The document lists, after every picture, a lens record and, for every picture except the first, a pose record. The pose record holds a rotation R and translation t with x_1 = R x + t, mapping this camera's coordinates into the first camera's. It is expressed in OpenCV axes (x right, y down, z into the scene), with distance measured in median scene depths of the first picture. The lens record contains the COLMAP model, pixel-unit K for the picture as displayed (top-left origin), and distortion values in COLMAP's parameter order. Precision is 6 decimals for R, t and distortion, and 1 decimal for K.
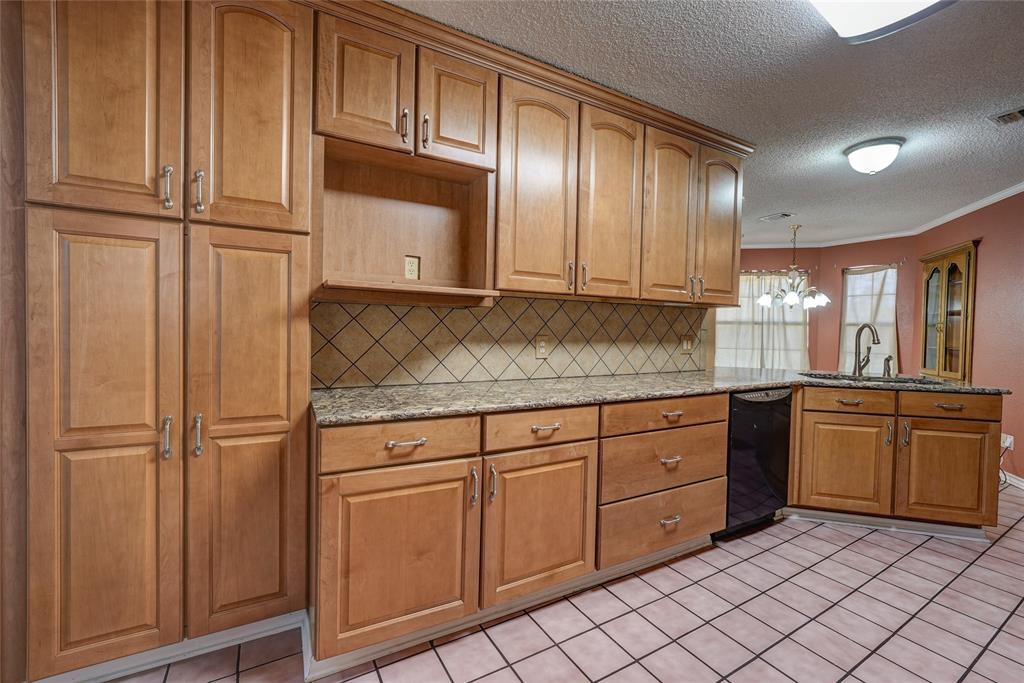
lens RADIAL K [[434.8, 0, 517.8], [0, 434.8, 336.1], [0, 0, 1]] dist [-0.004524, -0.000317]
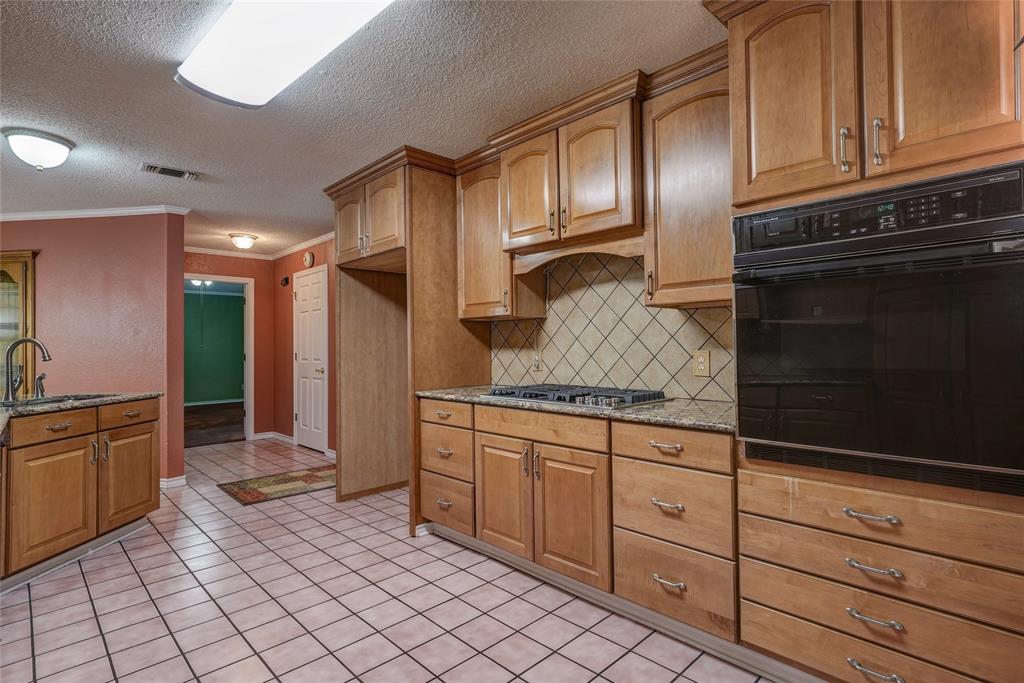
lens RADIAL K [[514.6, 0, 514.9], [0, 514.6, 336.5], [0, 0, 1]] dist [0.006203, 0.001183]
pose [[-0.240921, -0.000837, 0.970544, -0.473074], [0.028006, 0.999577, 0.007814, -0.013903], [-0.970141, 0.029064, -0.240796, 0.350839]]
